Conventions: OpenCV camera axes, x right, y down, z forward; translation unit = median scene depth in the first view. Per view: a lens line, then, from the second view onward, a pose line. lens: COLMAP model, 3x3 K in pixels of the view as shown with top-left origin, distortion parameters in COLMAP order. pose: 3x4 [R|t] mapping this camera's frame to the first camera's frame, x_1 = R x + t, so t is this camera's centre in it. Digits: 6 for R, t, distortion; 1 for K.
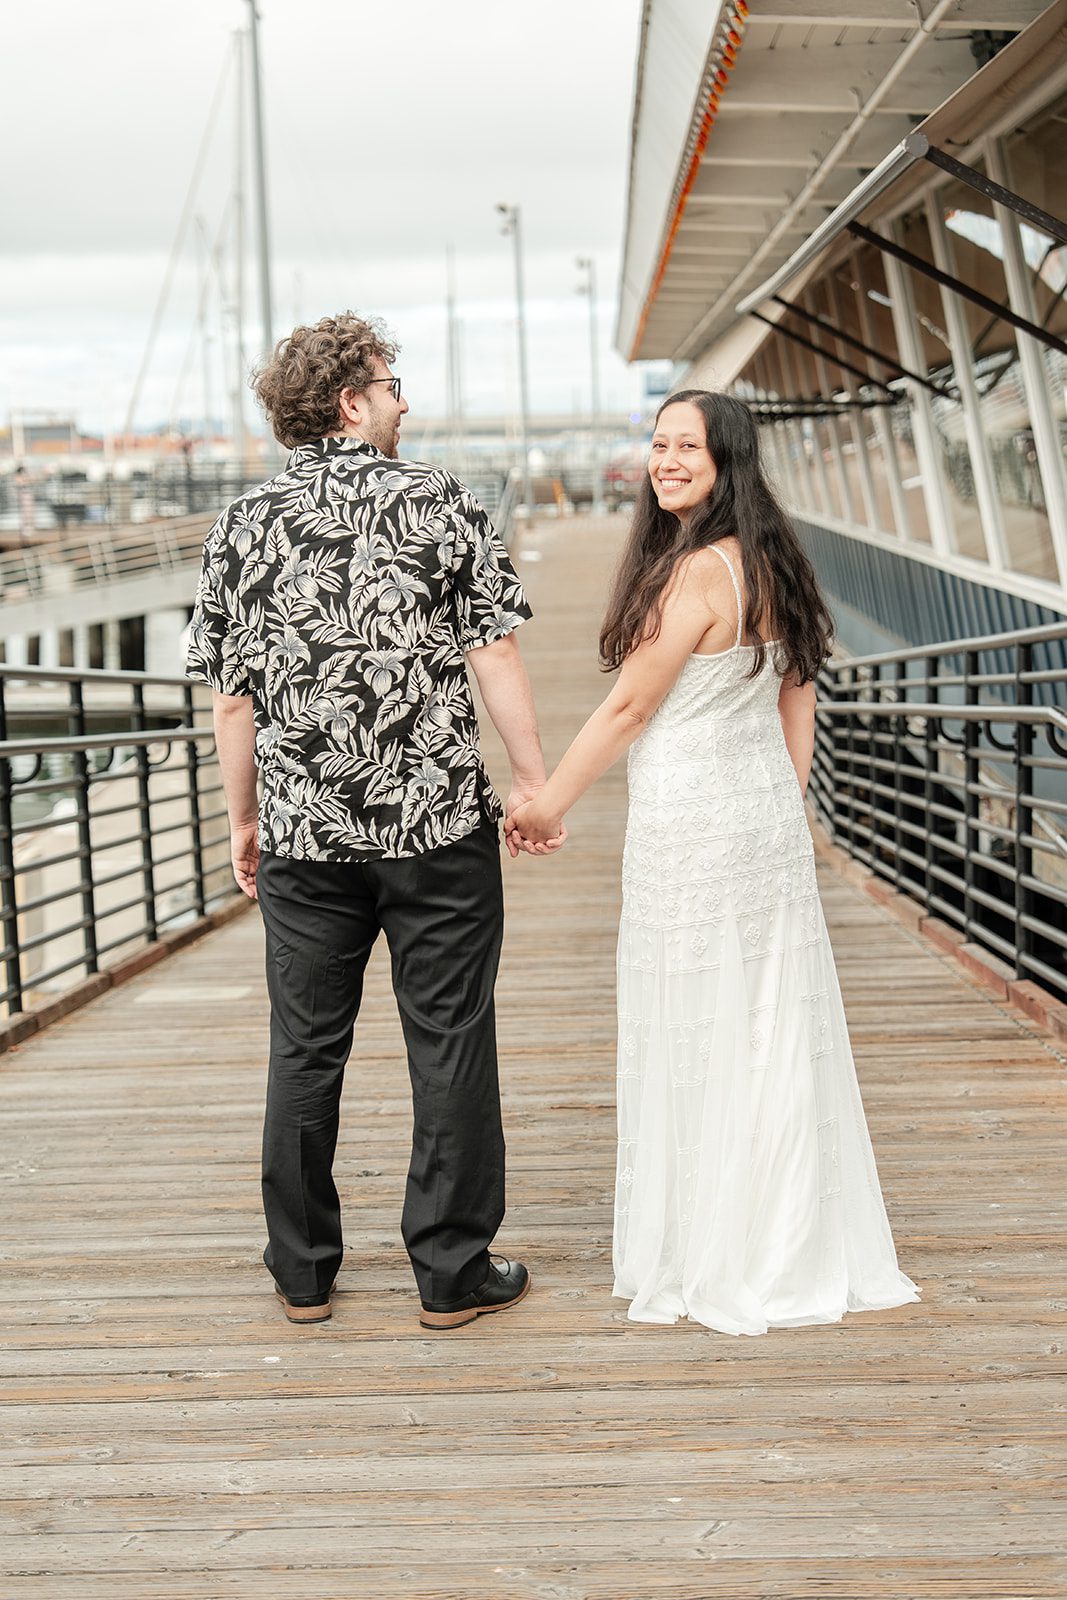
lens RADIAL K [[2846.0, 0, 537.2], [0, 2846.0, 803.4], [0, 0, 1]] dist [0.022118, -0.014871]
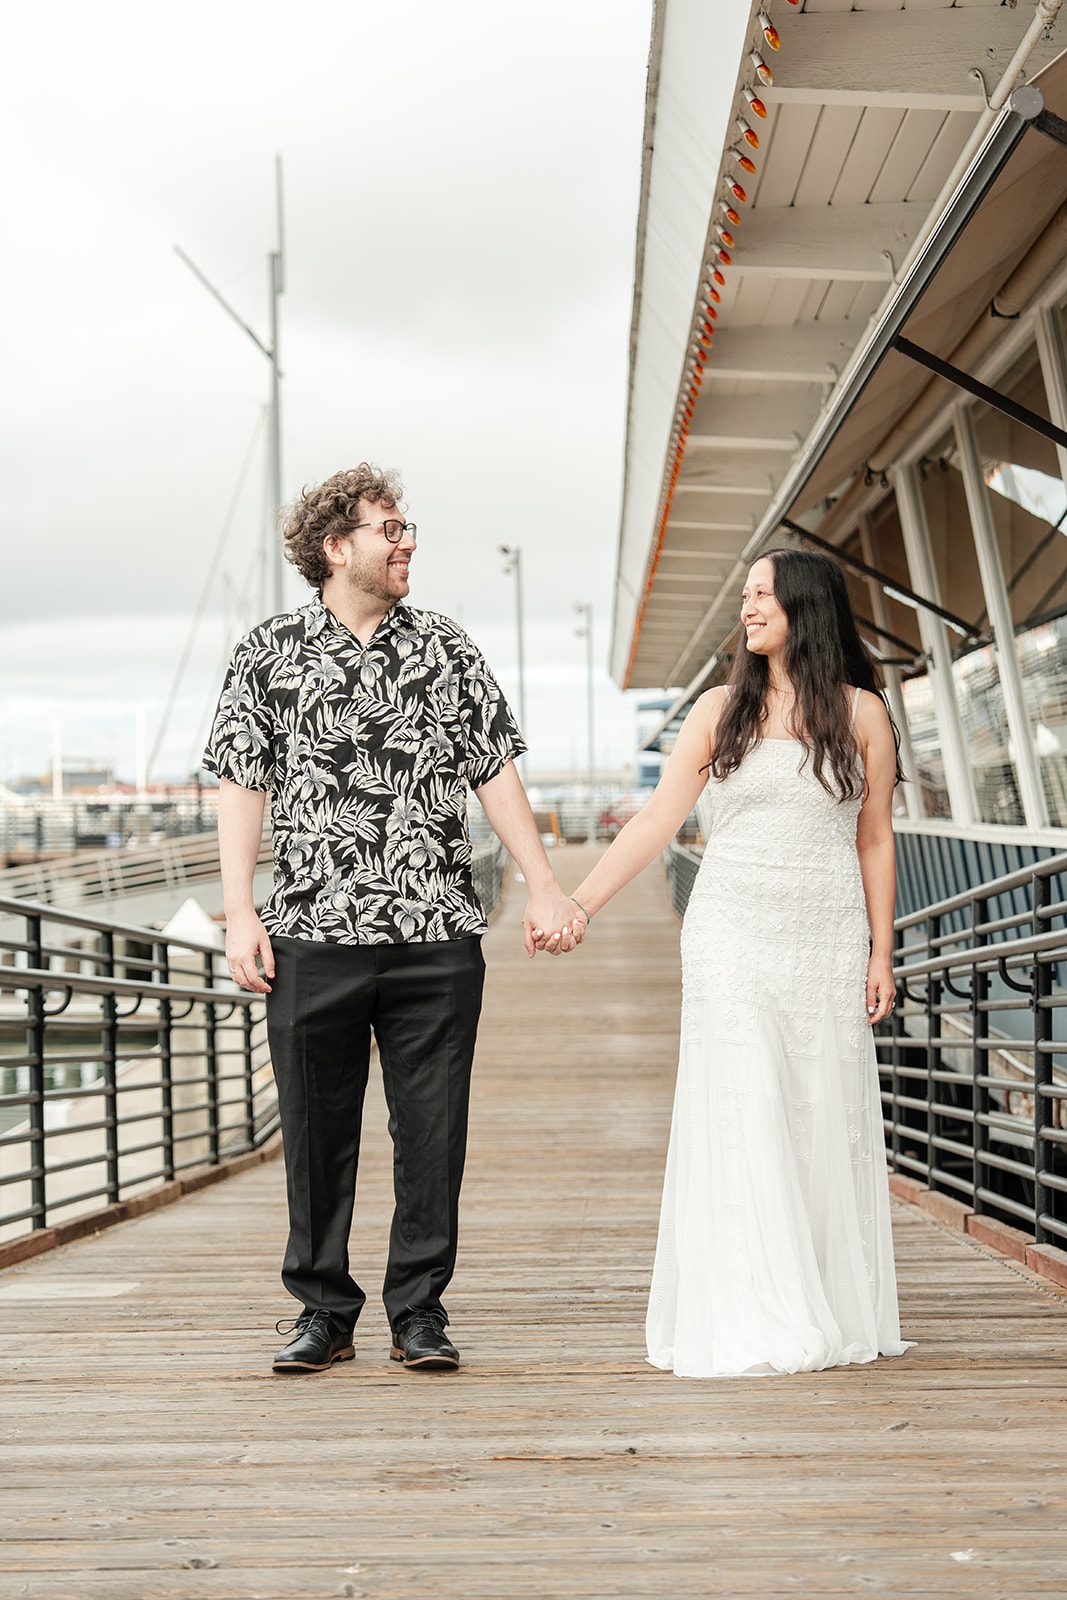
lens RADIAL K [[2496.0, 0, 541.6], [0, 2496.0, 799.7], [0, 0, 1]] dist [0.011866, 0.001204]
pose [[0.999845, 0.017593, -0.000737, 0.013138], [-0.017528, 0.990391, -0.137181, 0.031356], [-0.001684, 0.137172, 0.990546, 0.369956]]
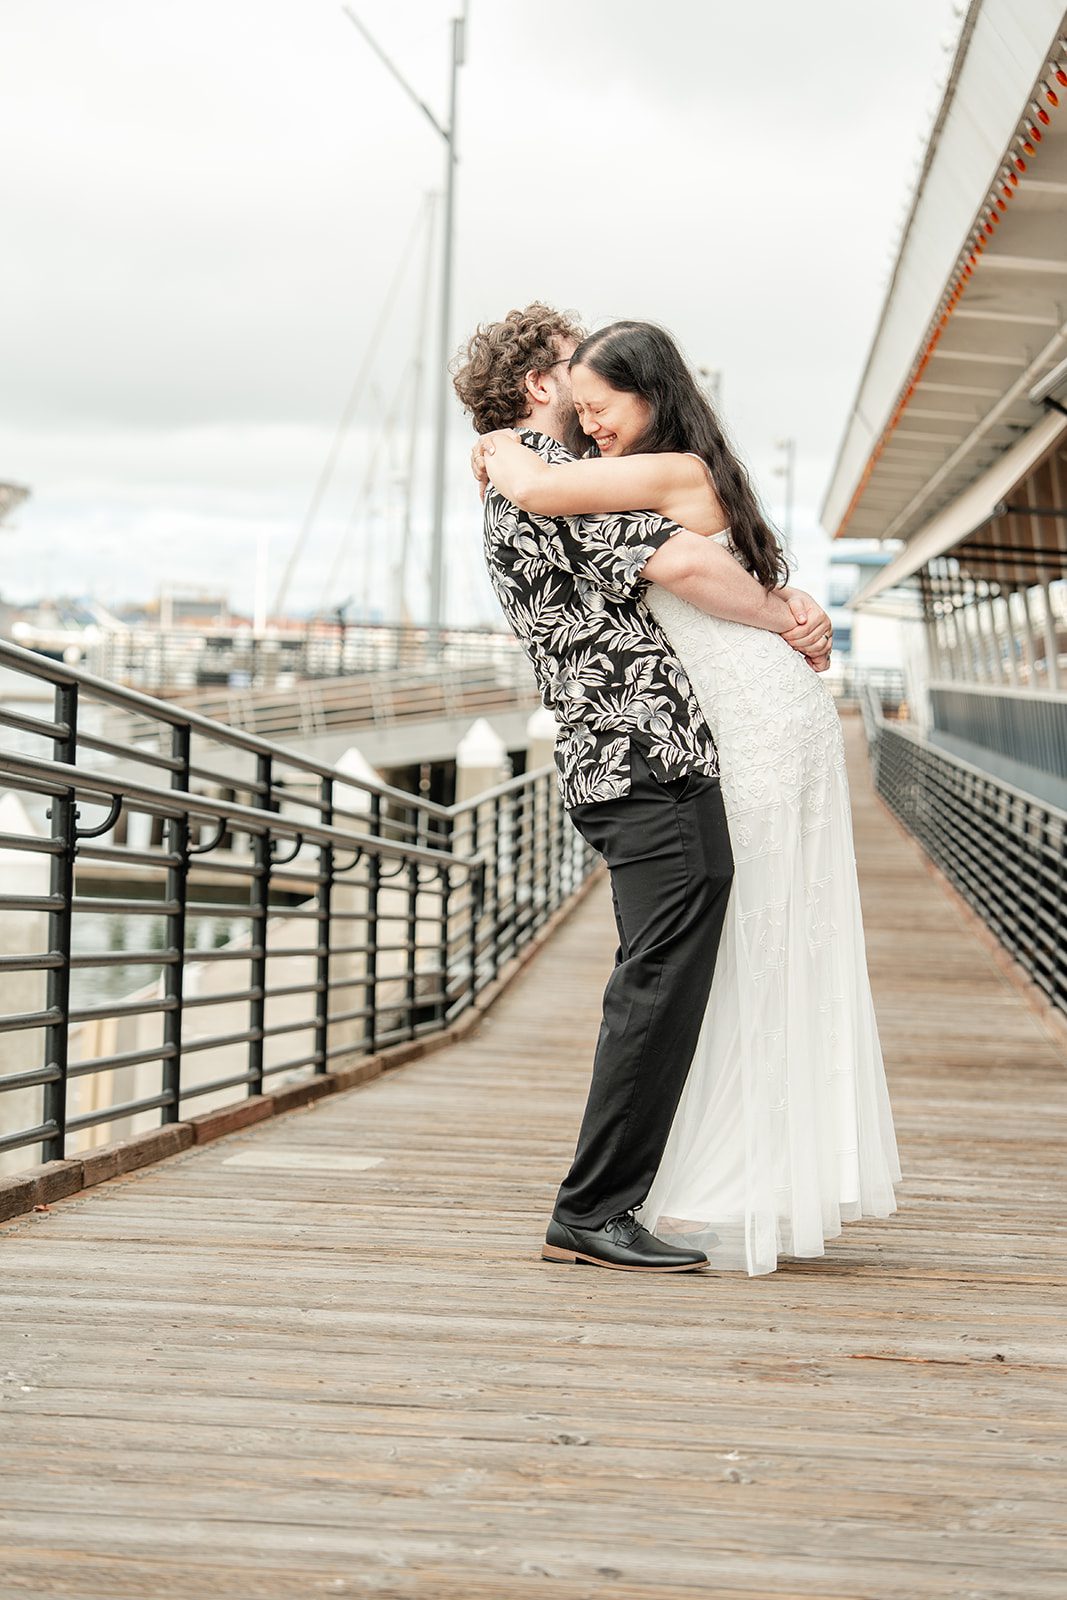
lens RADIAL K [[2846.0, 0, 537.2], [0, 2846.0, 803.4], [0, 0, 1]] dist [0.022118, -0.014871]
pose [[0.996189, 0.072695, -0.048202, -0.041094], [-0.076548, 0.993554, -0.083609, 0.040896], [0.041814, 0.086980, 0.995332, 0.337722]]
